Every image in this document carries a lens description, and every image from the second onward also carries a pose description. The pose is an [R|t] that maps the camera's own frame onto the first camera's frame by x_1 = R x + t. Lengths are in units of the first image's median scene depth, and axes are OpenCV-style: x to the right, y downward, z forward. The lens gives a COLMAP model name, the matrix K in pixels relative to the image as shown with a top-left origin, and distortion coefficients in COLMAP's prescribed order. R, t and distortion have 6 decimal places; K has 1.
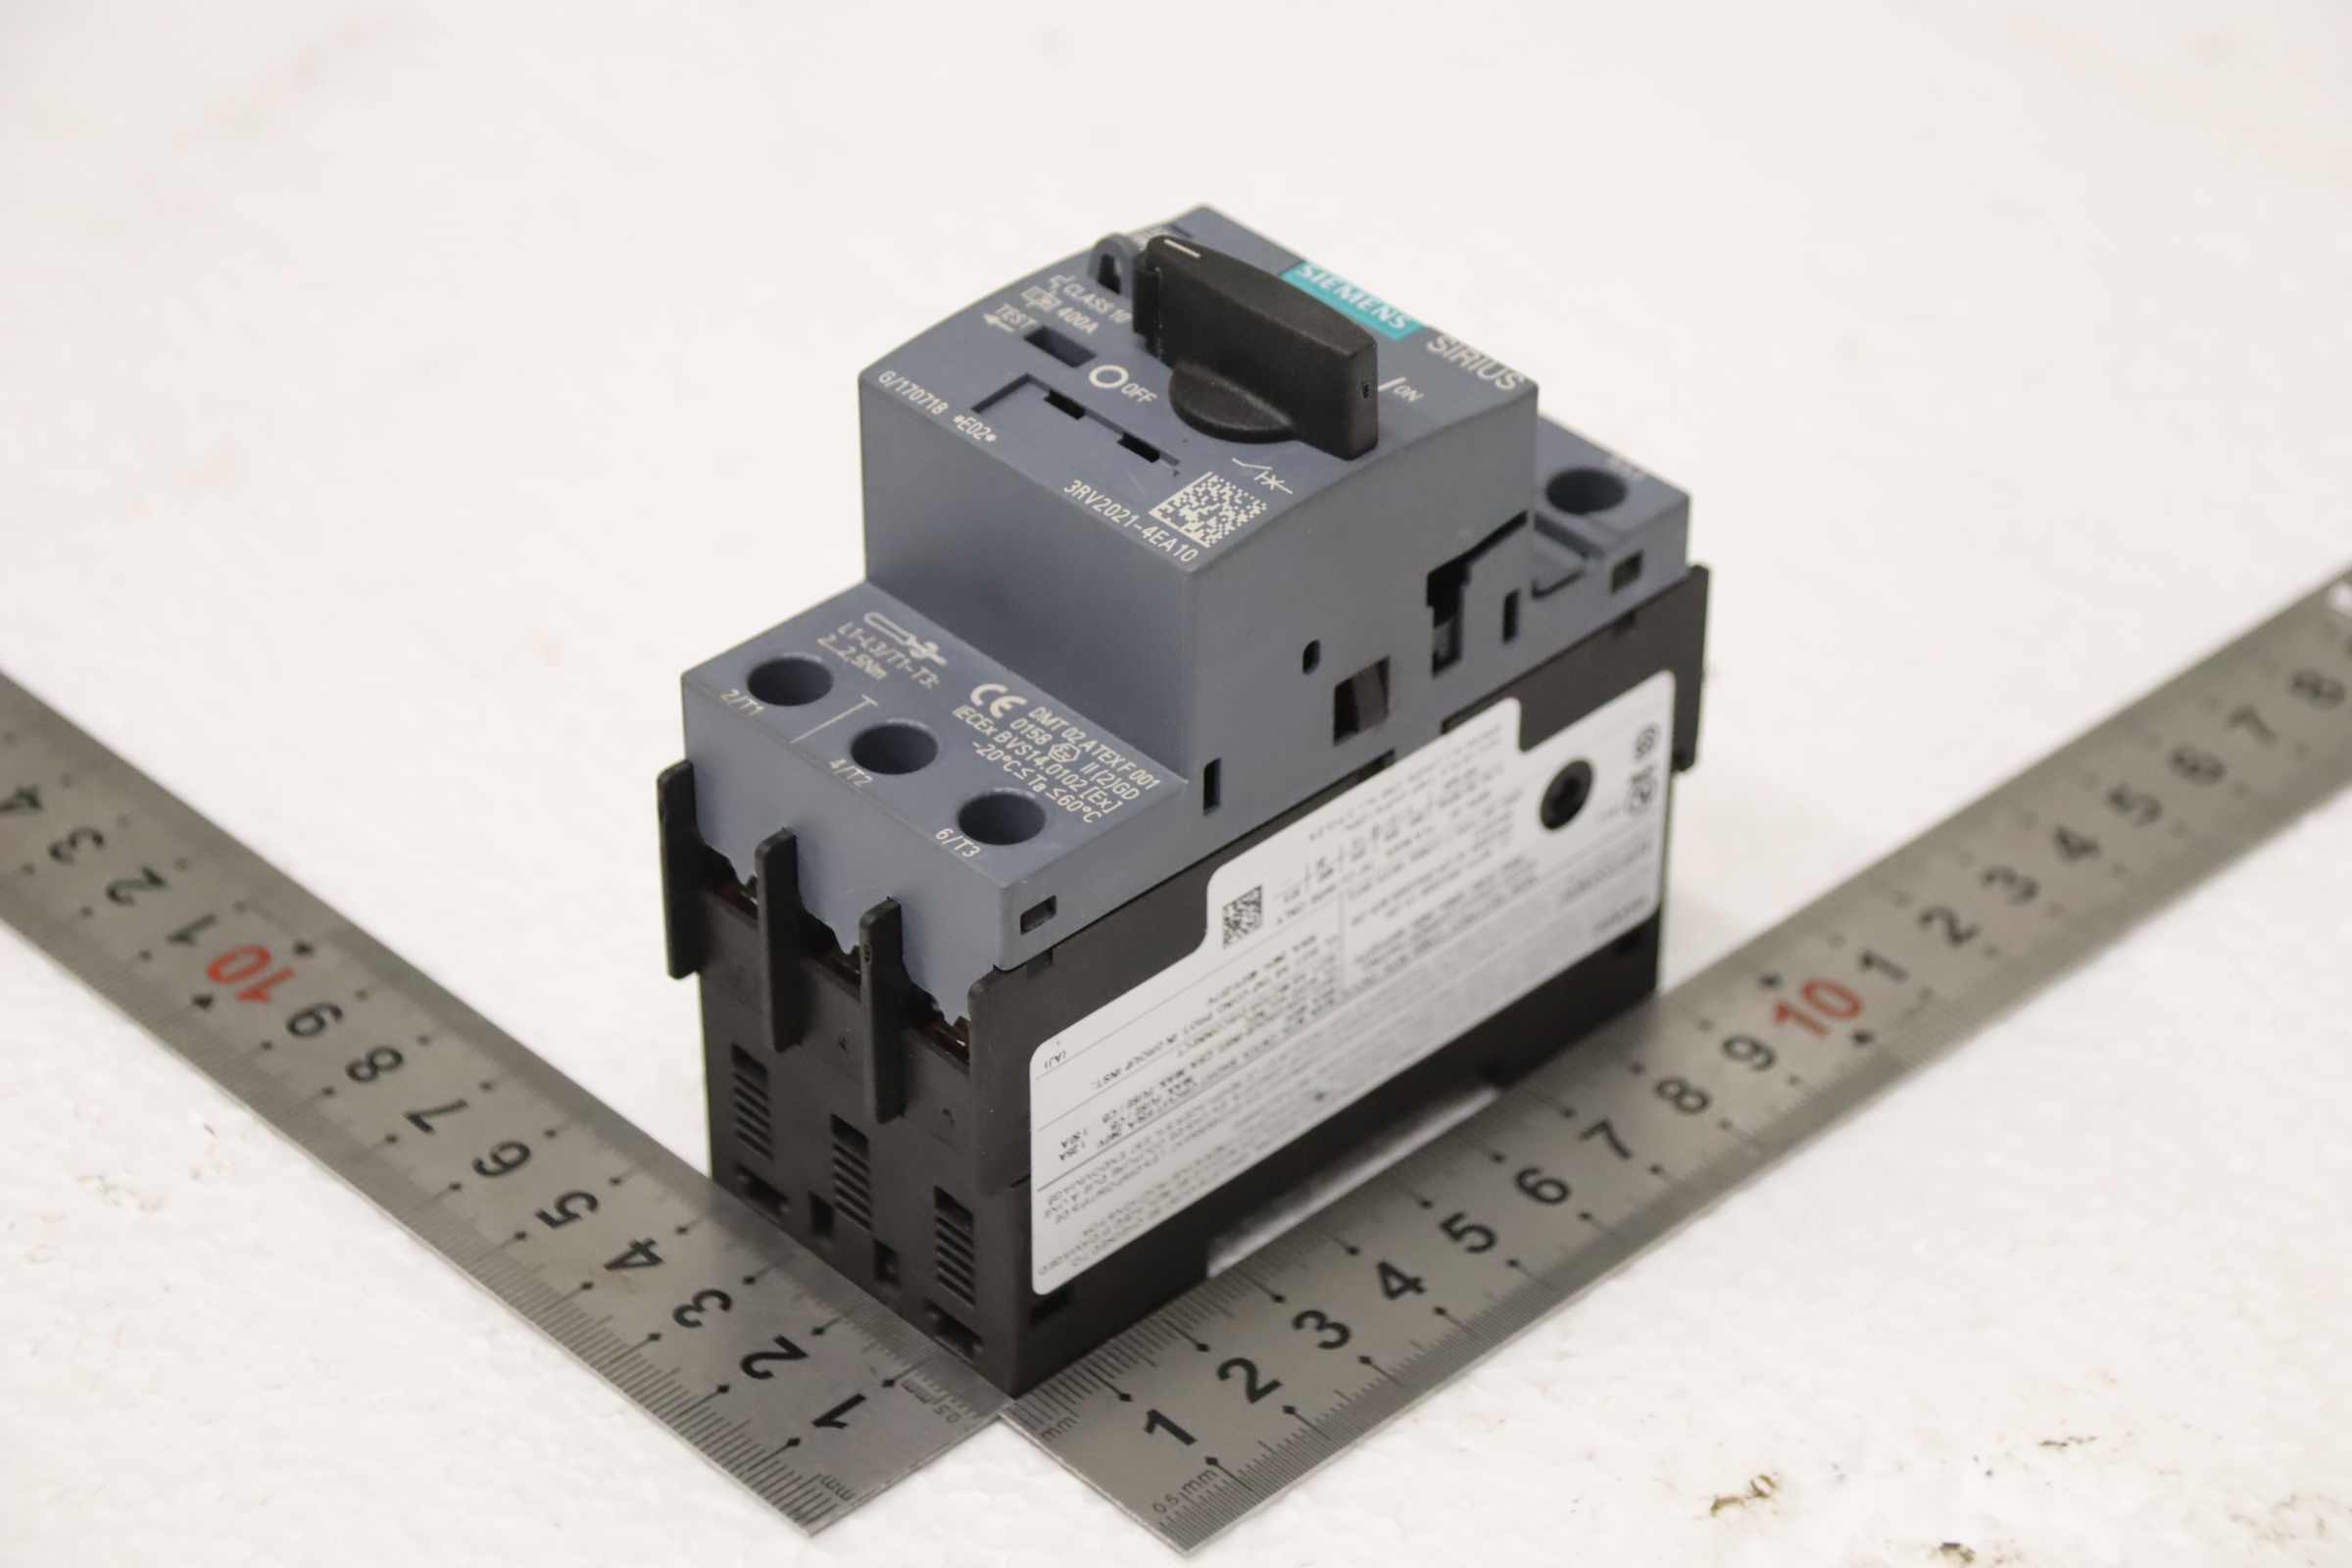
lens RADIAL K [[6082.8, 0, 1175.2], [0, 6082.8, 778.3], [0, 0, 1]] dist [0.140424, 0.000000]
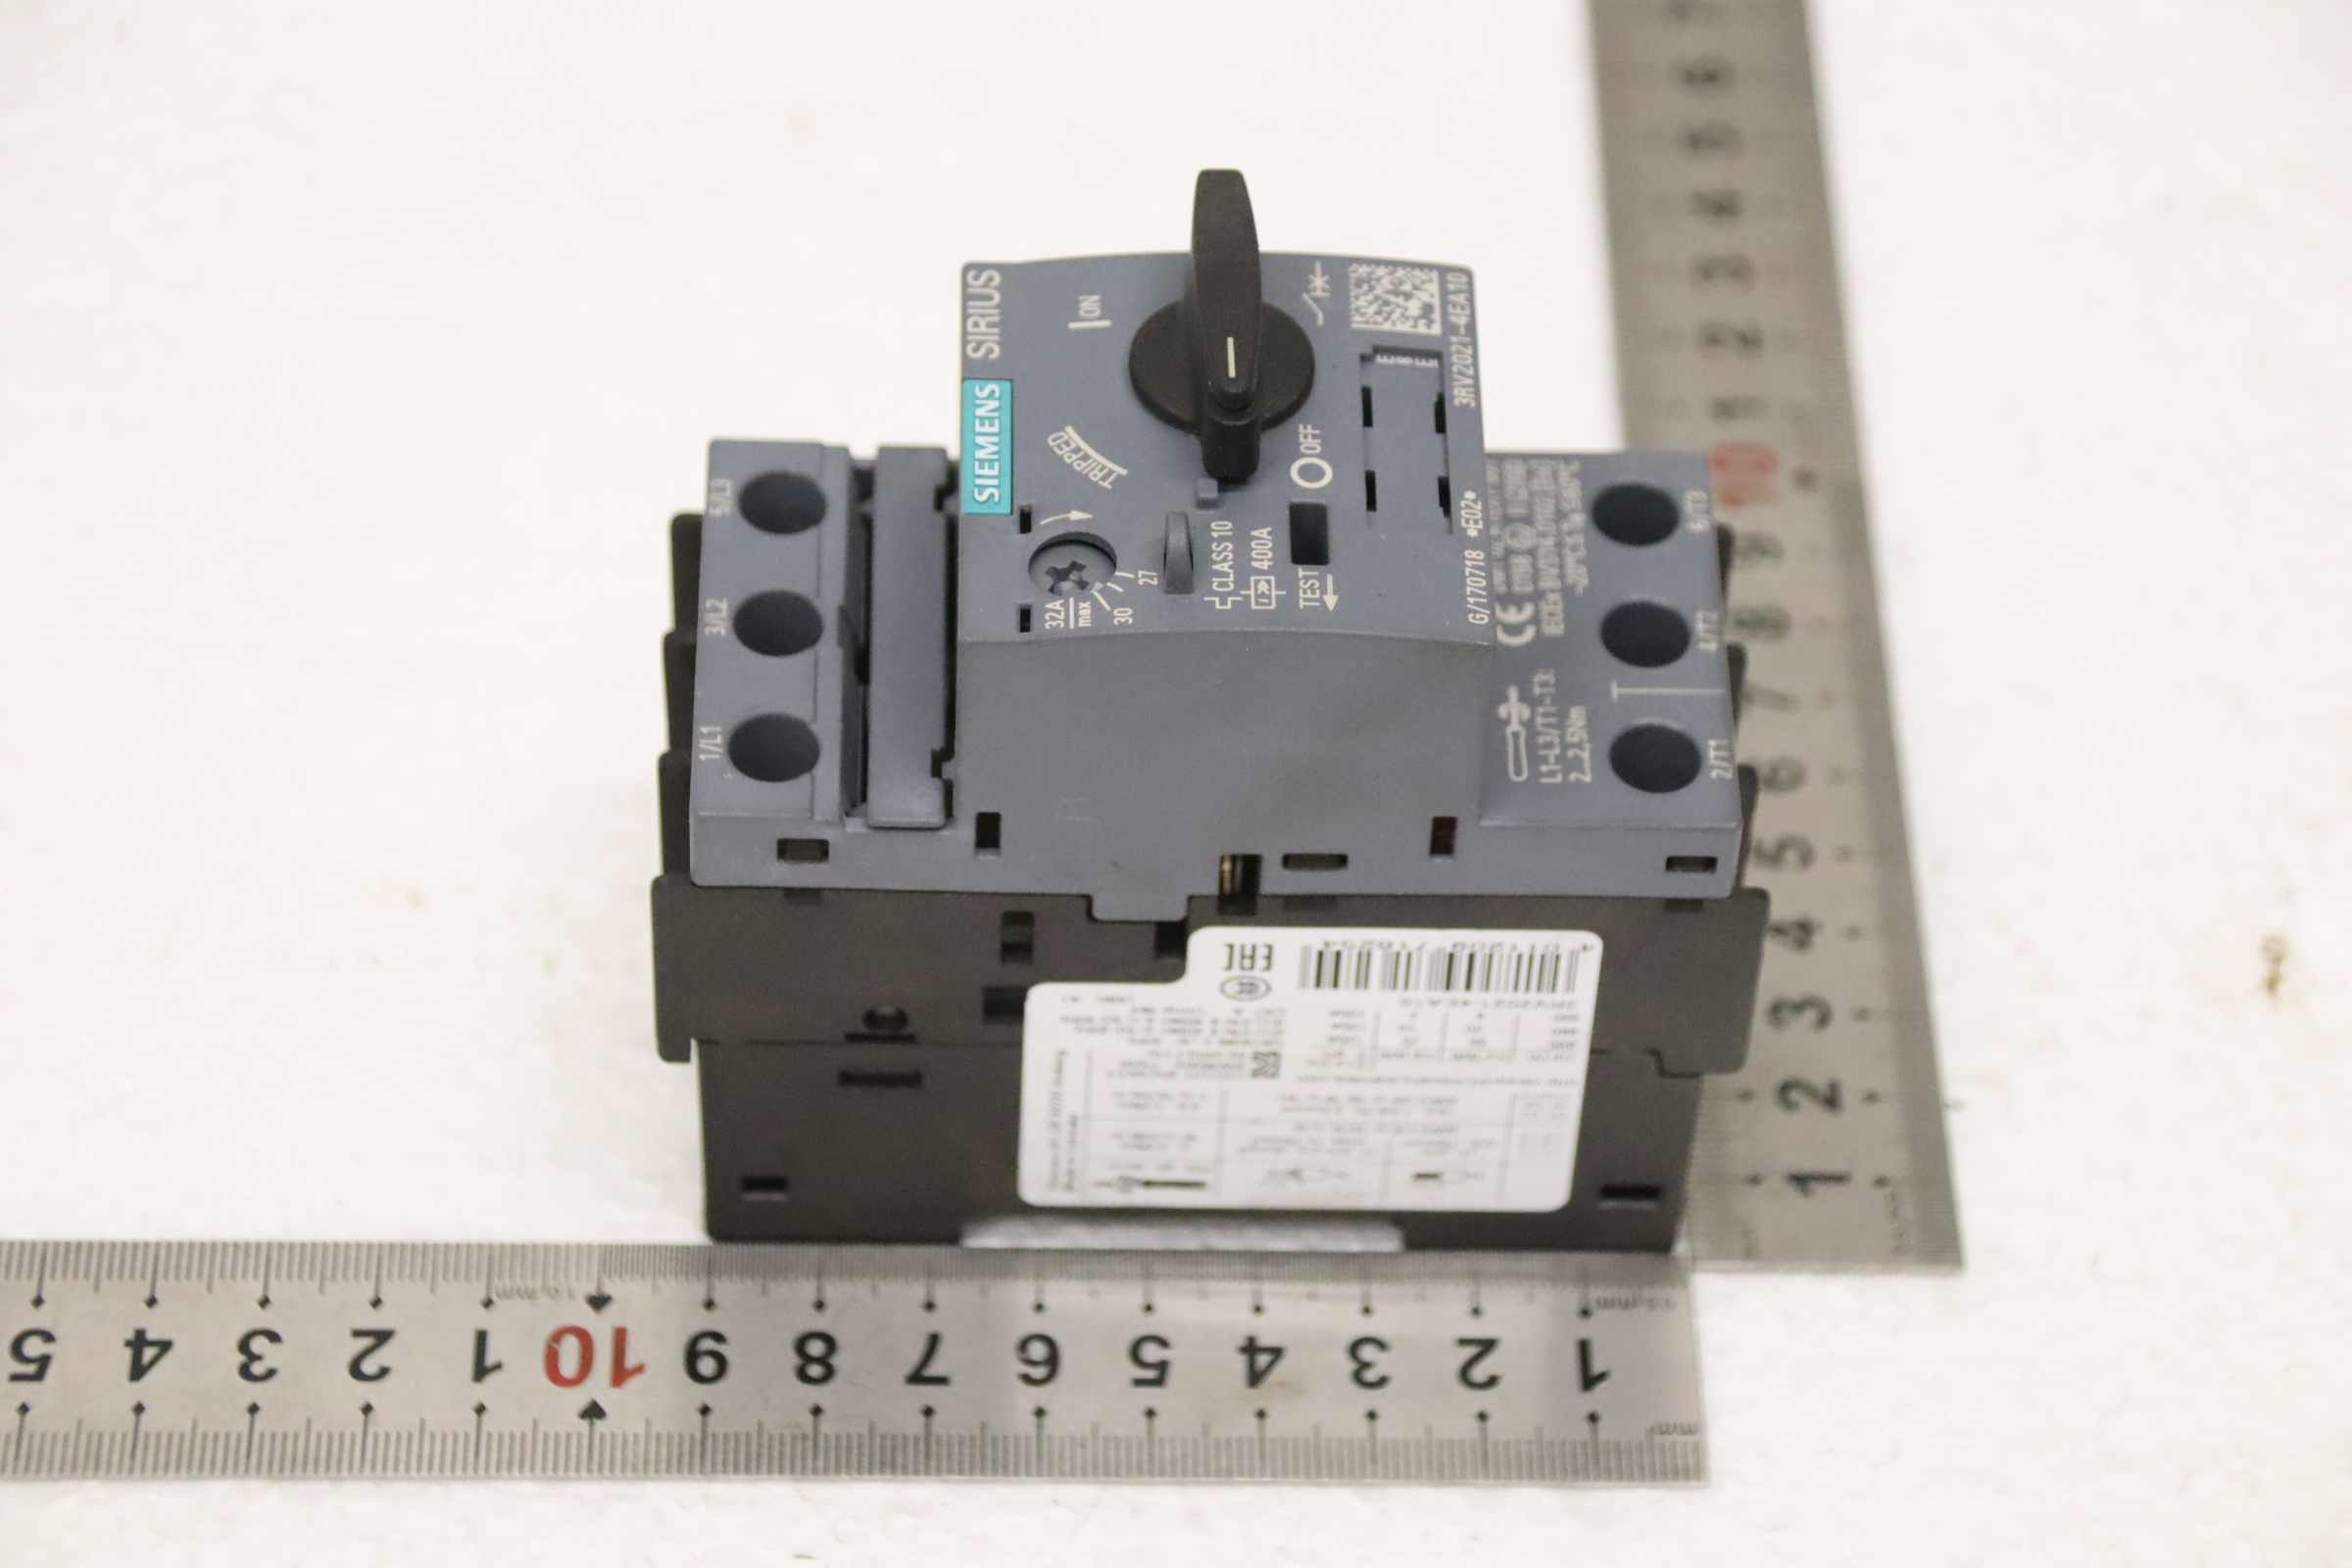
lens RADIAL K [[6443.8, 0, 1173.8], [0, 6443.8, 780.2], [0, 0, 1]] dist [0.079423, 0.000000]
pose [[-0.732854, -0.531521, 0.424747, -0.437657], [0.377105, 0.202300, 0.903807, -0.952368], [-0.566318, 0.822533, 0.052182, 1.003036]]
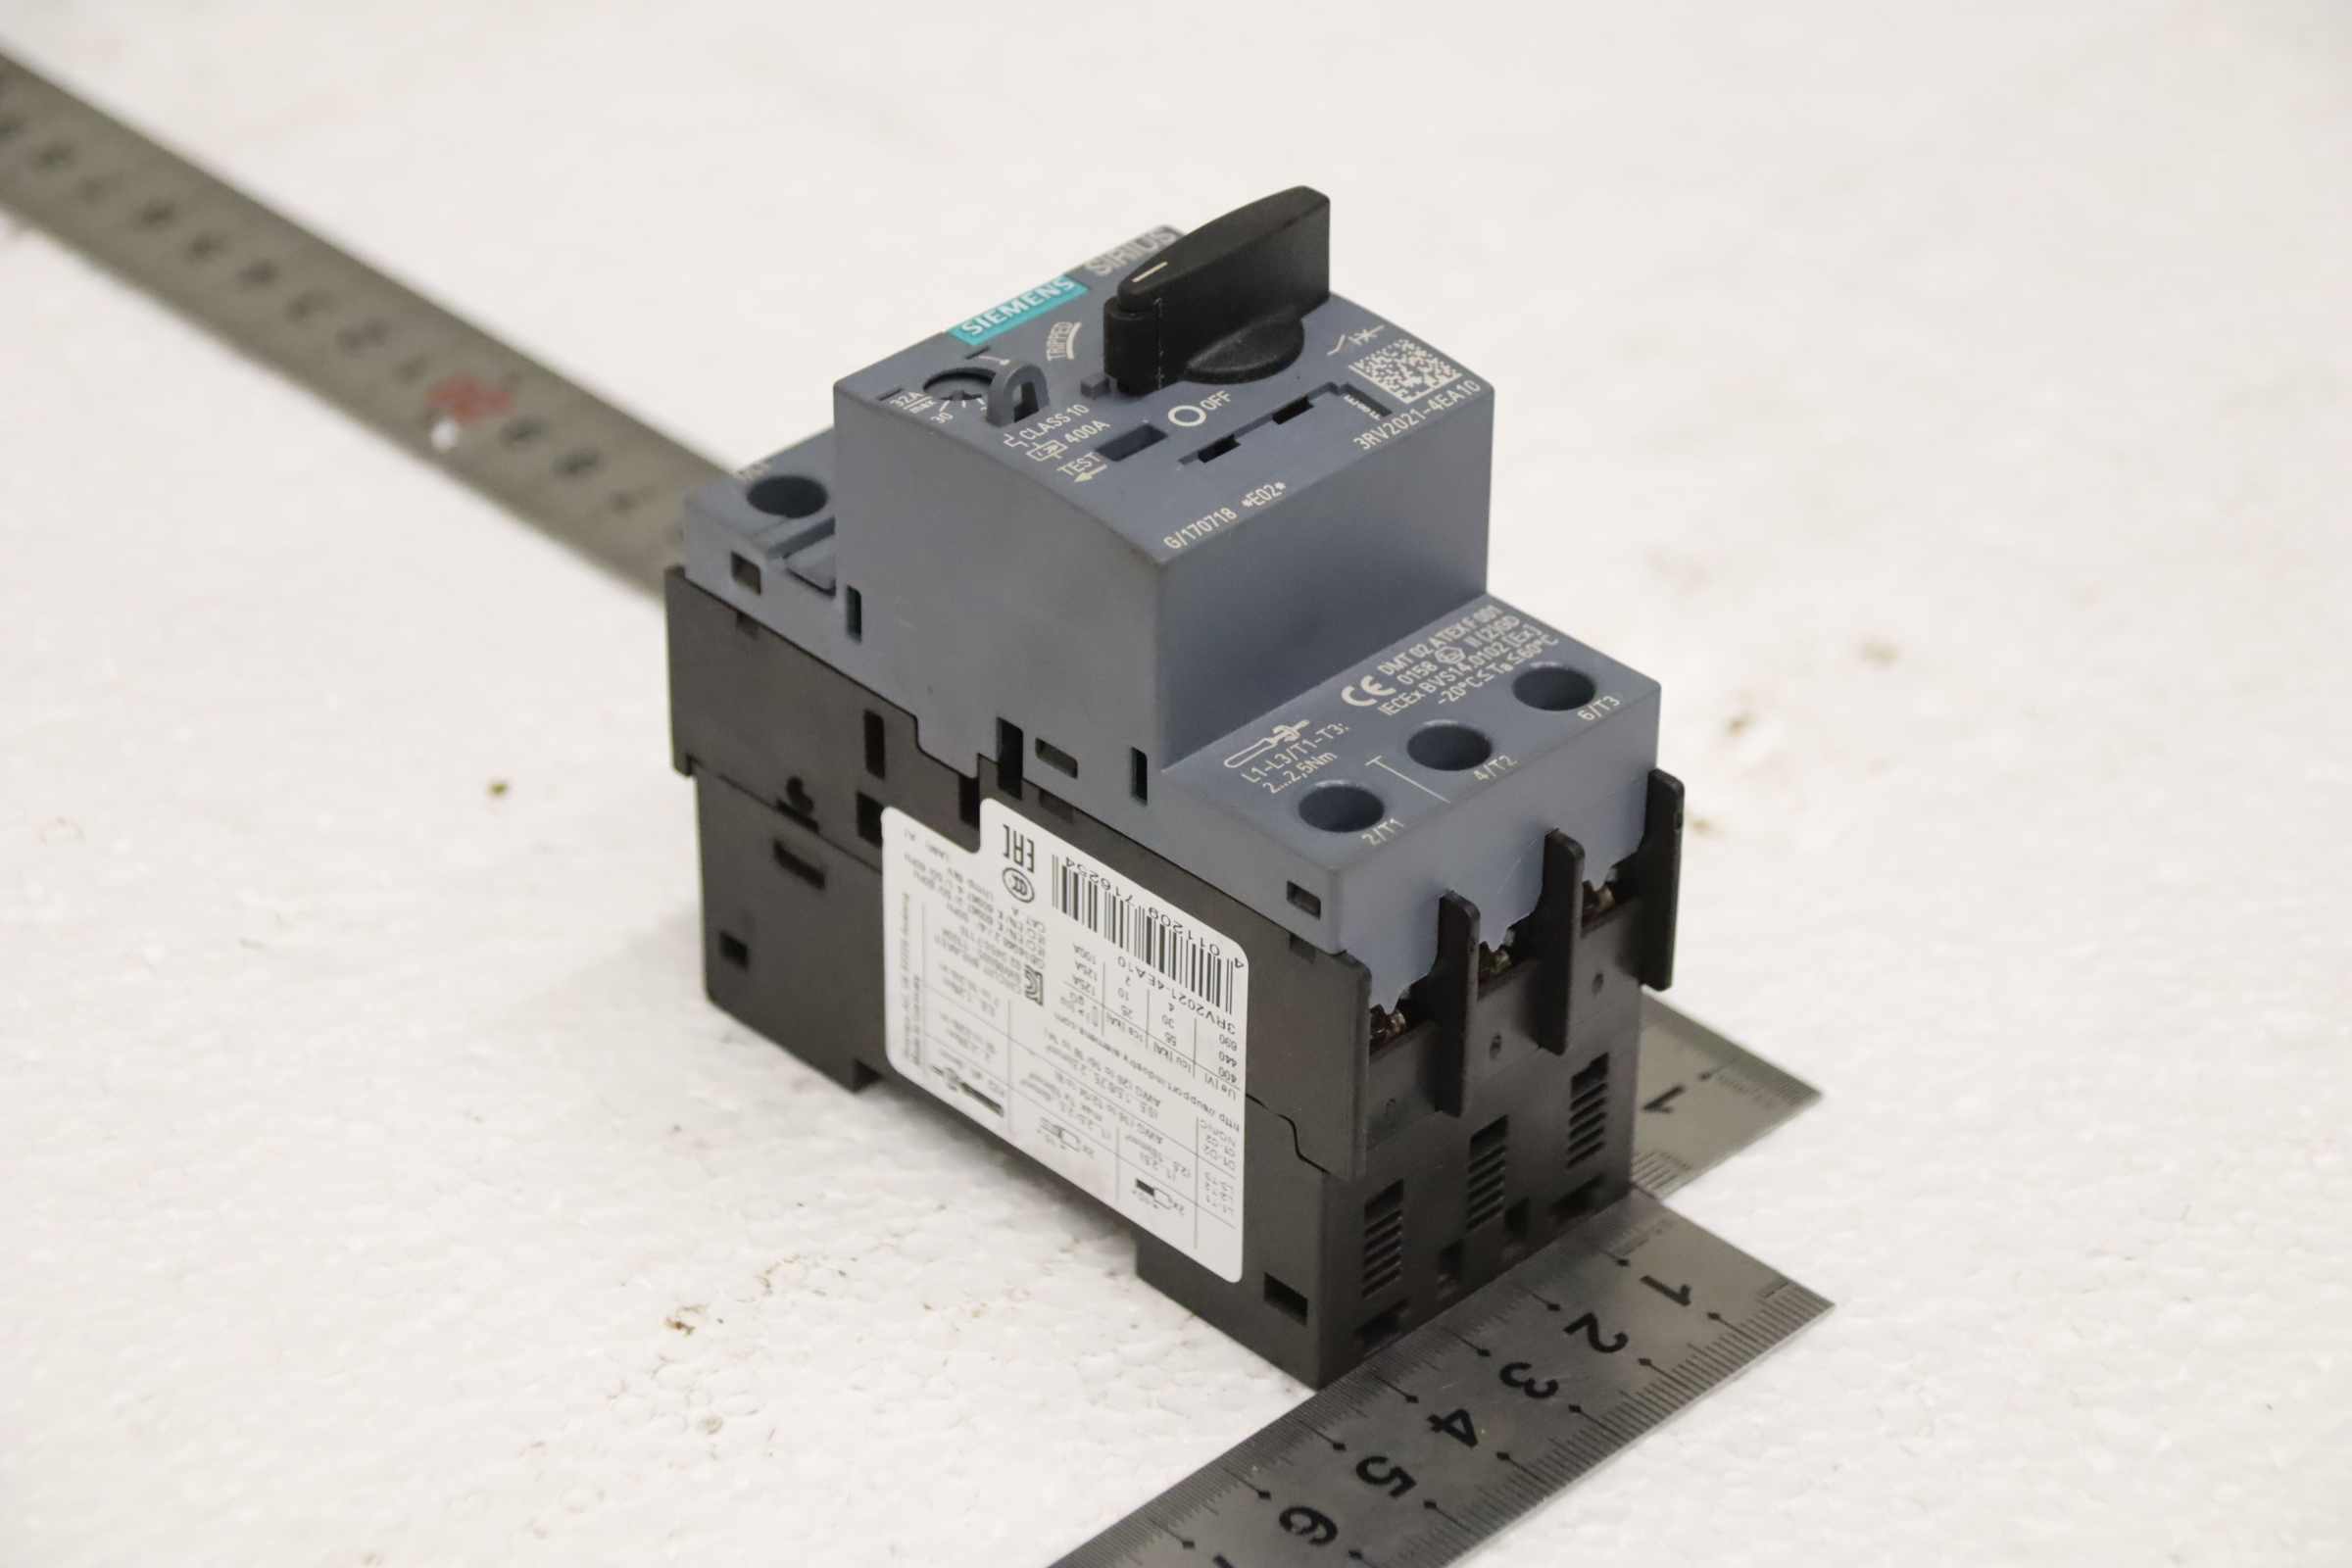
lens RADIAL K [[6443.8, 0, 1180.0], [0, 6443.8, 792.3], [0, 0, 1]] dist [0.079423, 0.000000]
pose [[-0.019700, -0.562305, 0.826695, -0.944702], [0.589715, 0.661174, 0.463773, -0.528807], [-0.807371, 0.496651, 0.318574, 0.690228]]
